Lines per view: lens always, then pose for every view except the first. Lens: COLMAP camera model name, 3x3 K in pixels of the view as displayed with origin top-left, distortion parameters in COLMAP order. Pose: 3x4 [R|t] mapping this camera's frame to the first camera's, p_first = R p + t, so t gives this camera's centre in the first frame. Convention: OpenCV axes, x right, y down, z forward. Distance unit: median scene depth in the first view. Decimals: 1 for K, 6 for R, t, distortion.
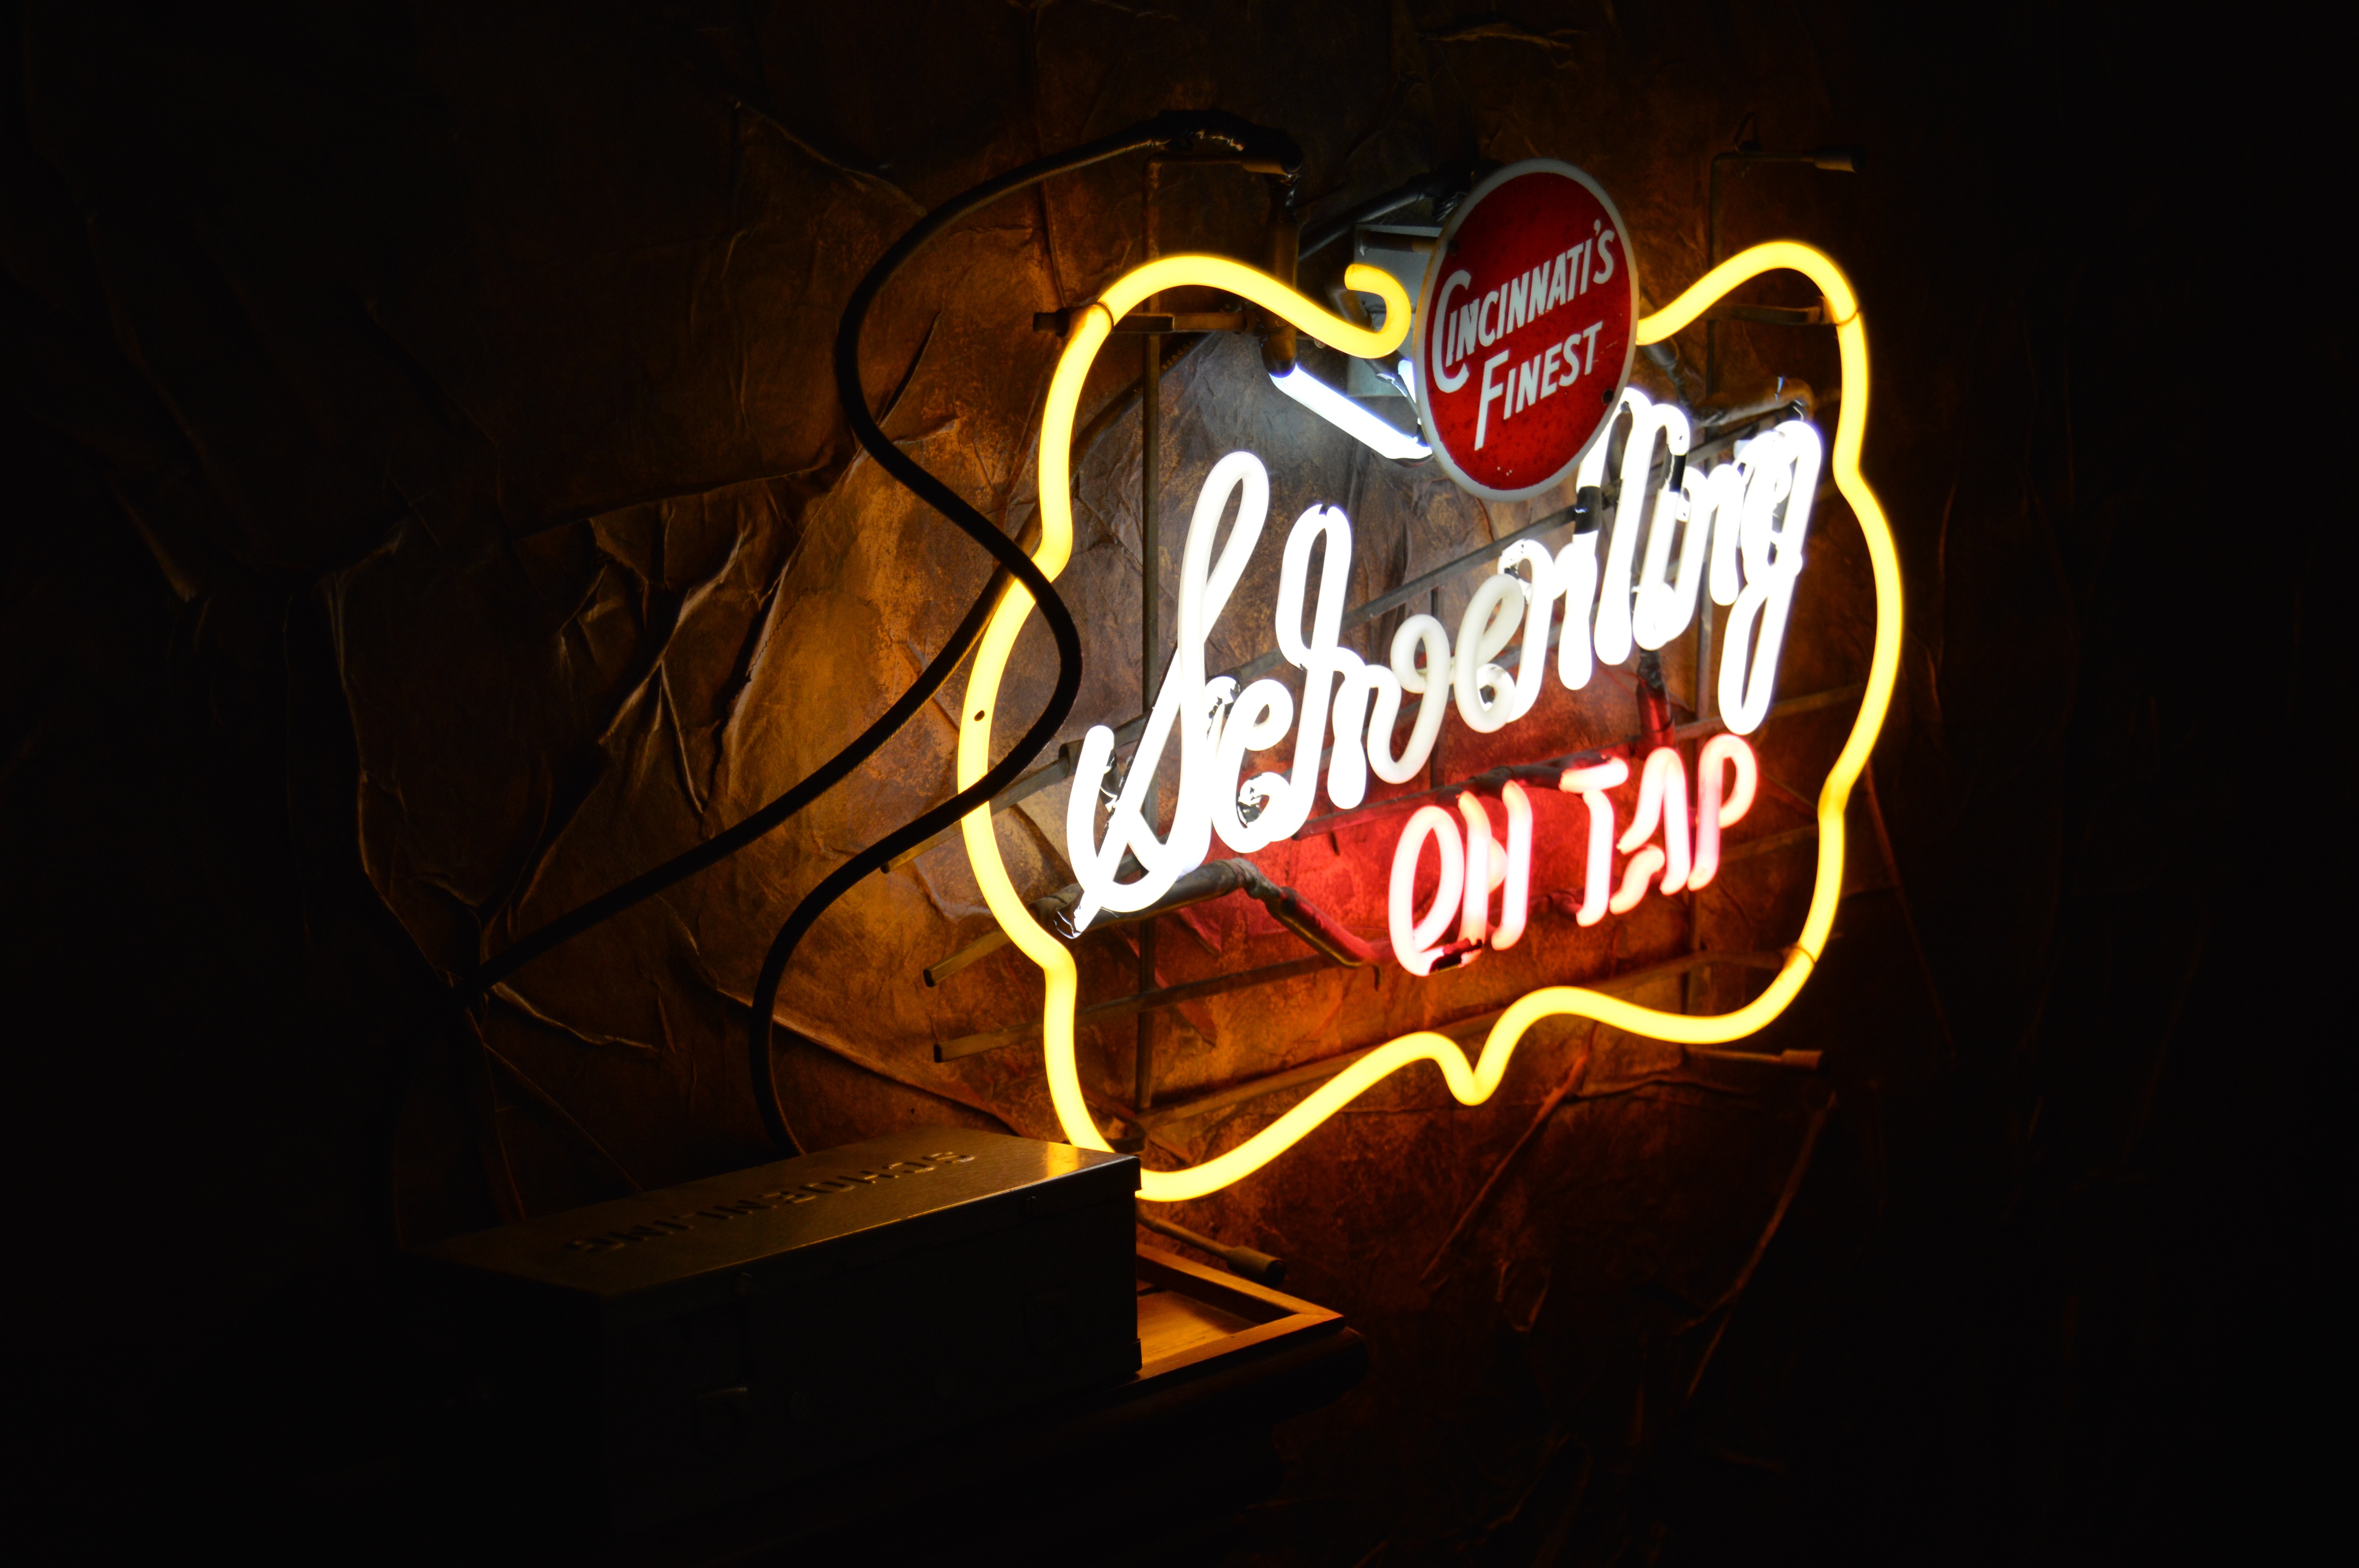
lens RADIAL K [[3807.6, 0, 1189.2], [0, 3807.6, 872.7], [0, 0, 1]] dist [-0.083797, 0.000000]
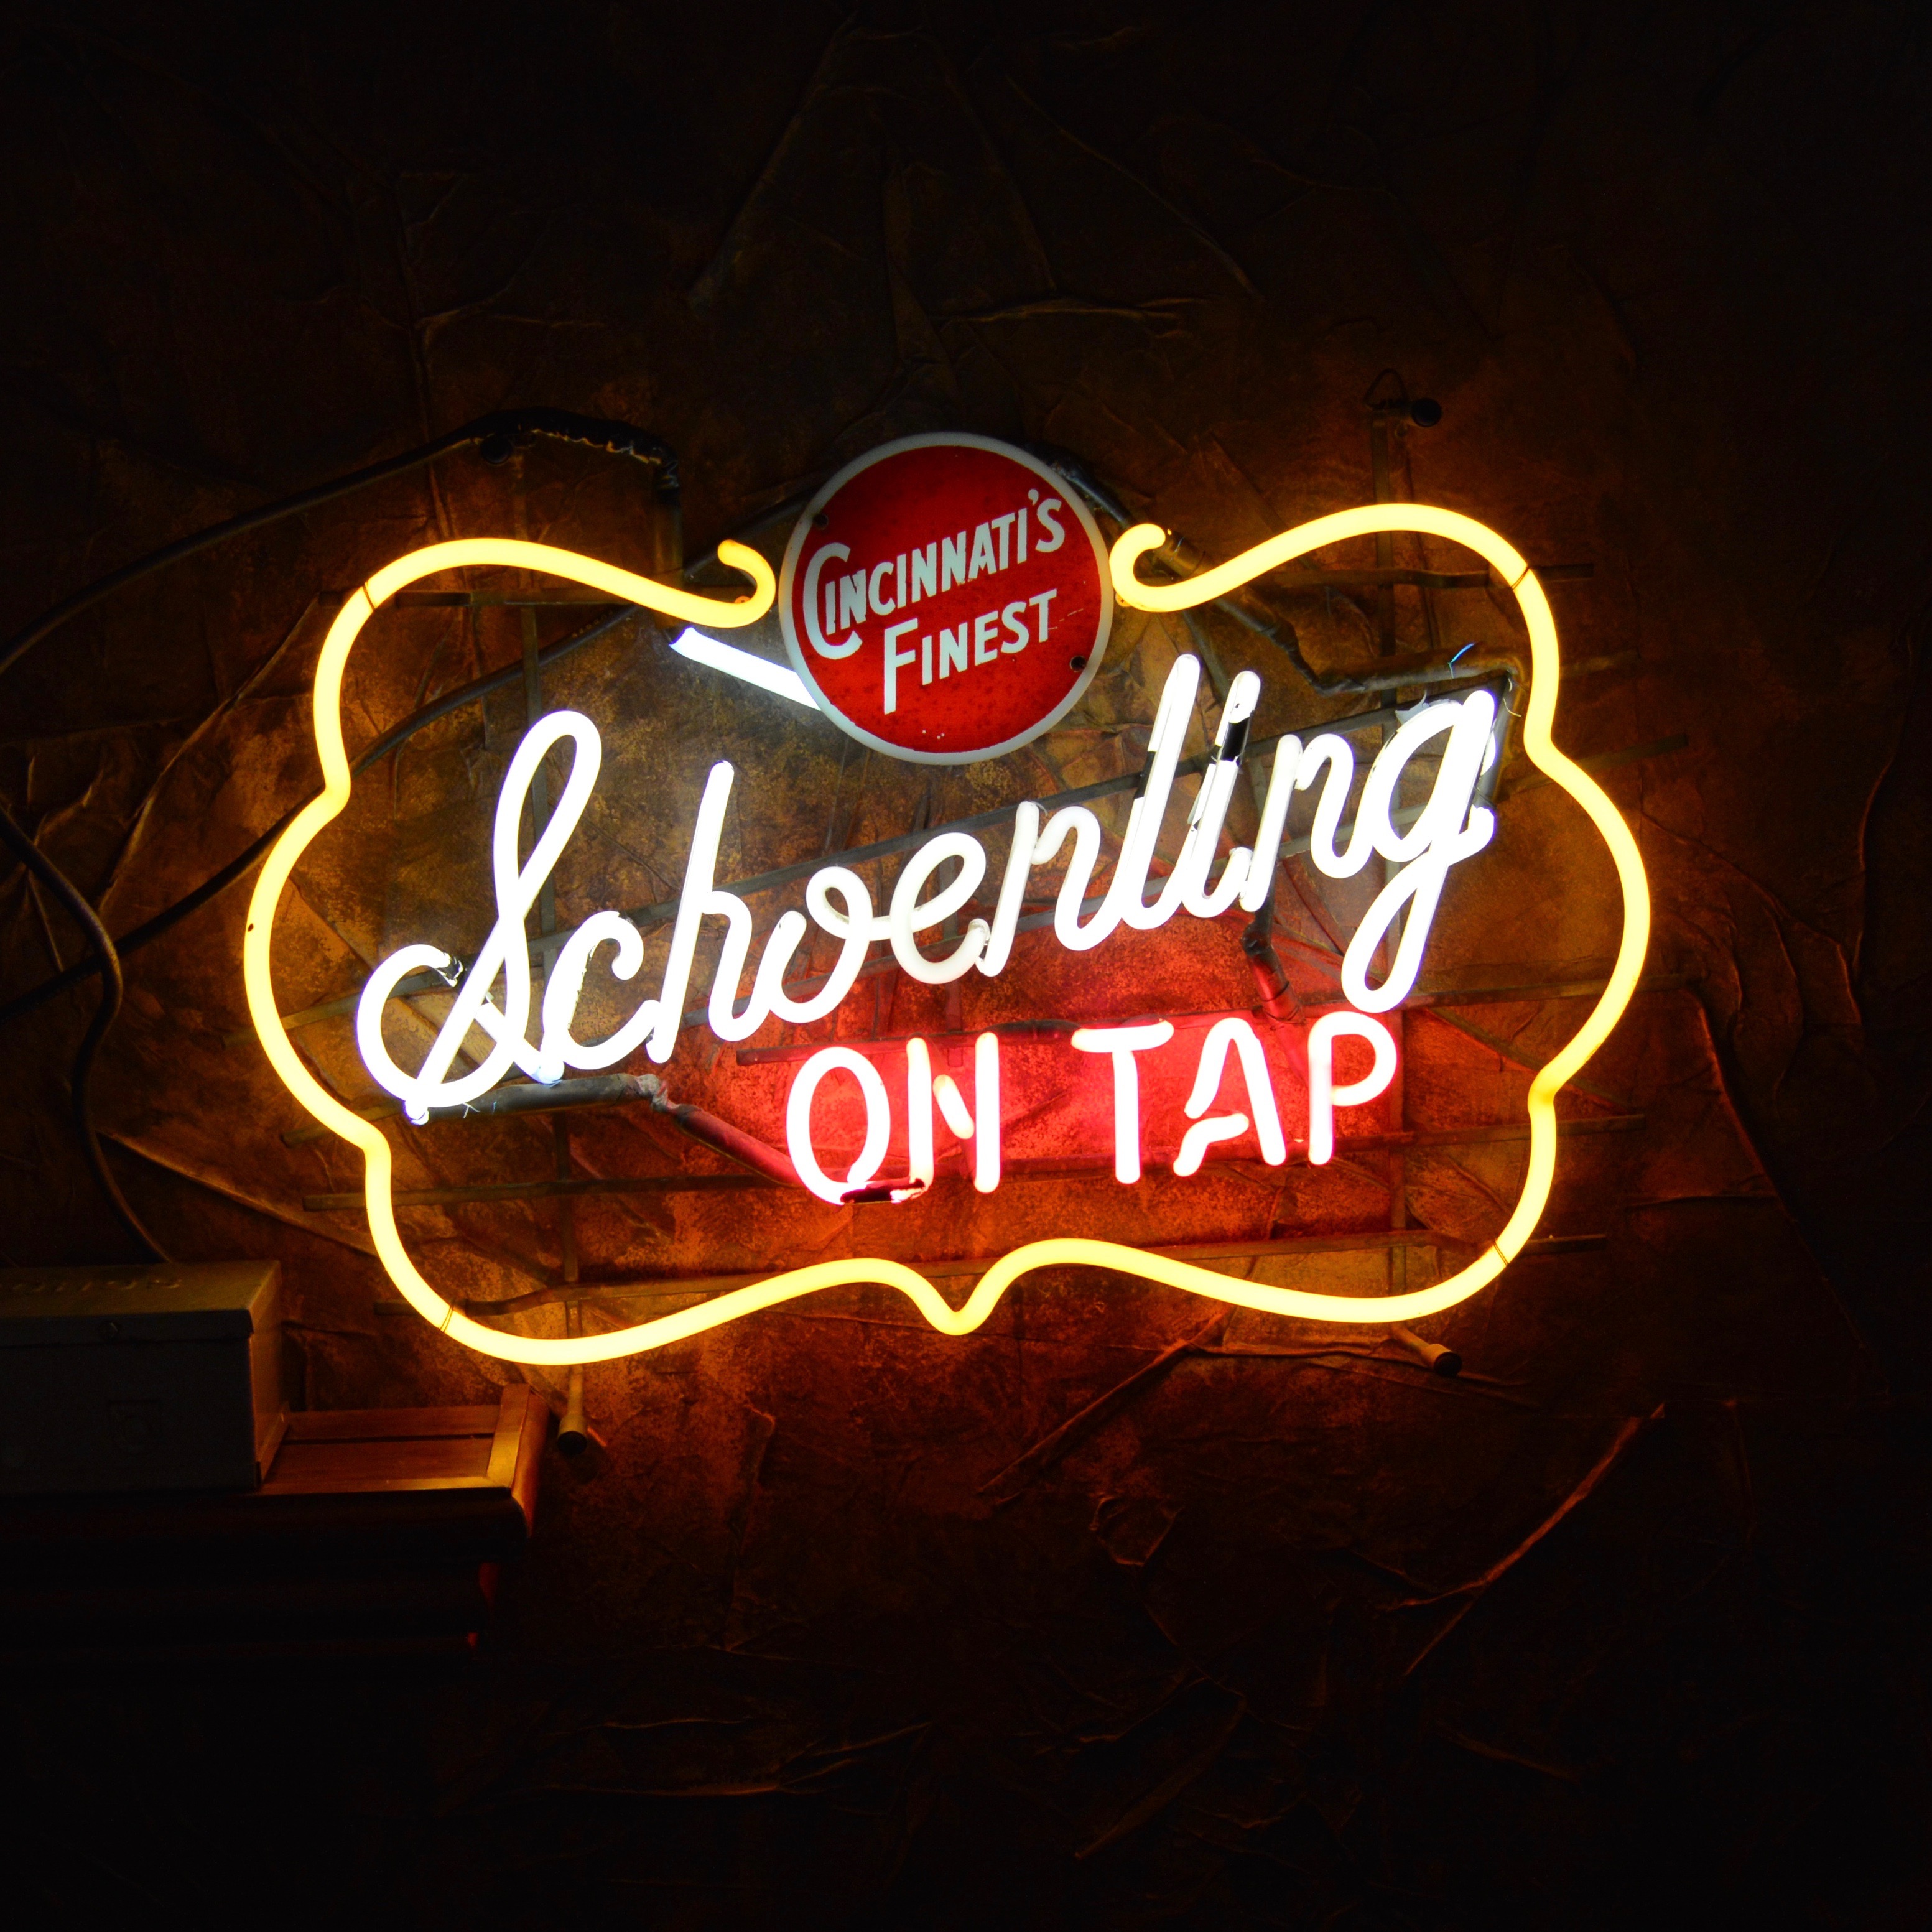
lens RADIAL K [[2964.1, 0, 895.9], [0, 2964.1, 1062.7], [0, 0, 1]] dist [-0.093420, 0.000000]
pose [[0.708661, 0.105847, -0.697564, 0.656453], [-0.091246, 0.994129, 0.058150, -0.063051], [0.699624, 0.022441, 0.714159, 0.419083]]
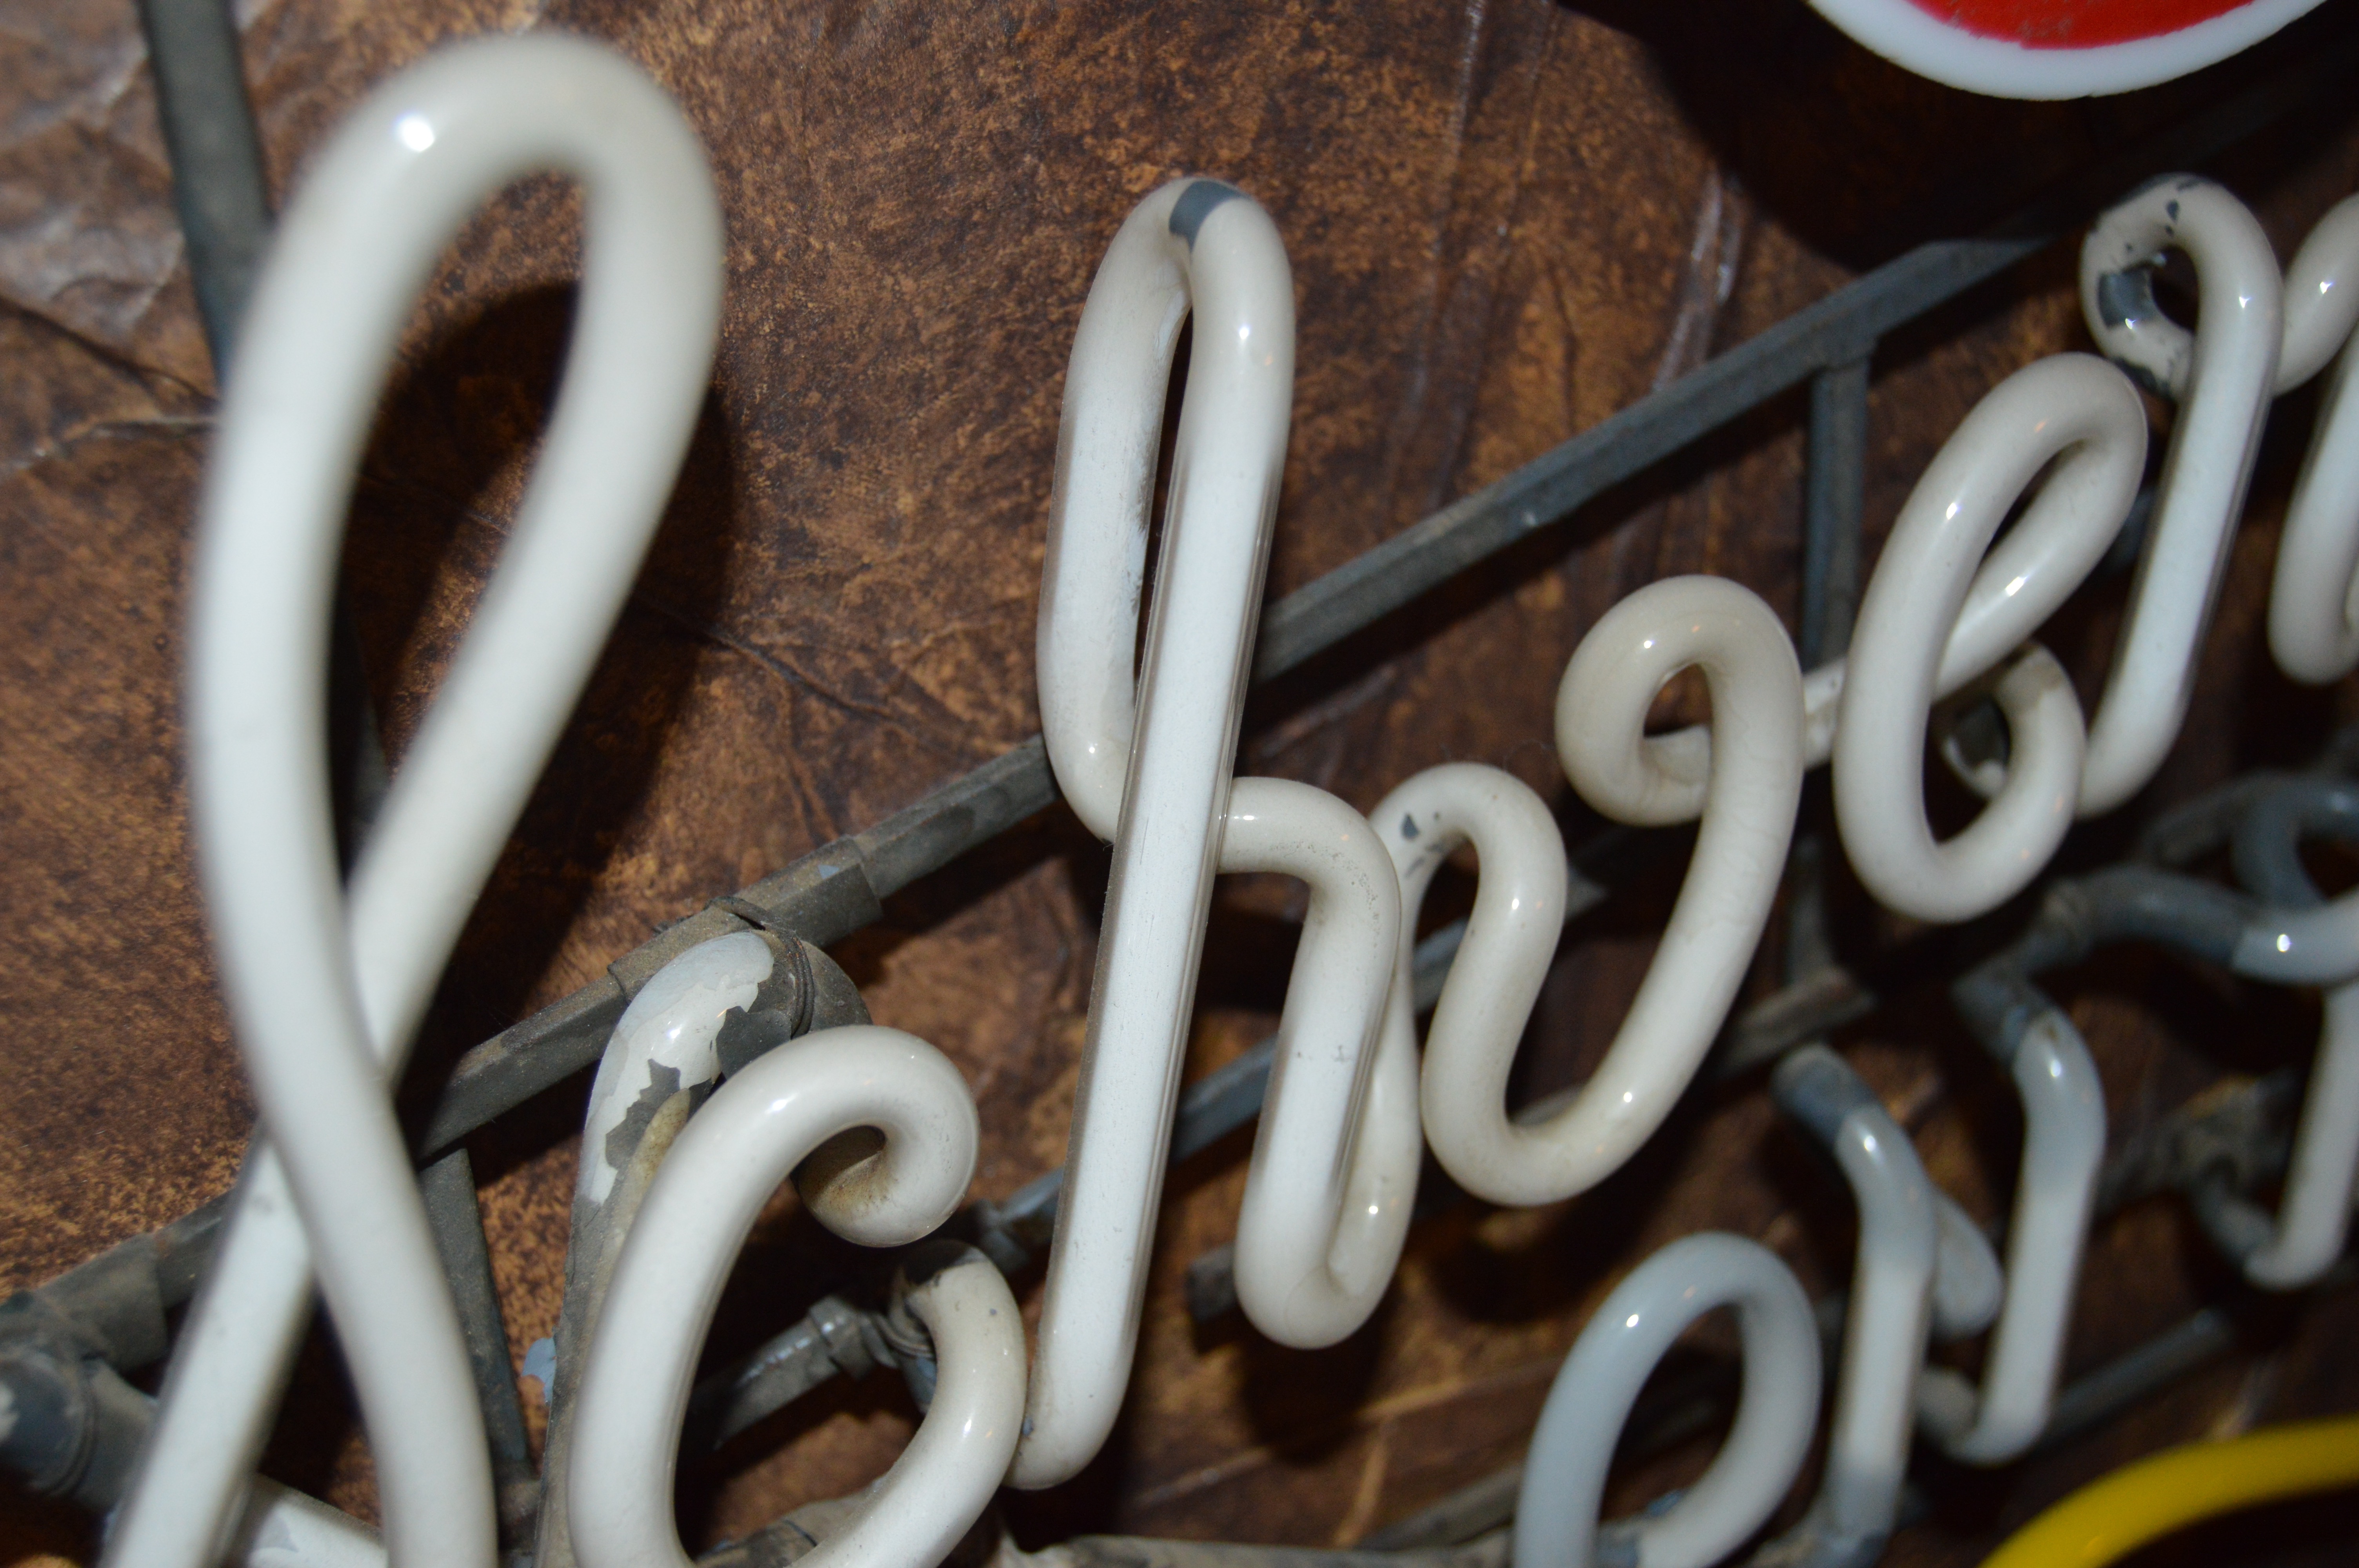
lens RADIAL K [[2826.9, 0, 1234.0], [0, 2826.9, 814.9], [0, 0, 1]] dist [-0.060042, 0.000000]
pose [[0.960689, 0.088495, -0.263144, 0.082715], [-0.004826, 0.953016, 0.302880, -0.108912], [0.277584, -0.289704, 0.915980, 0.814994]]
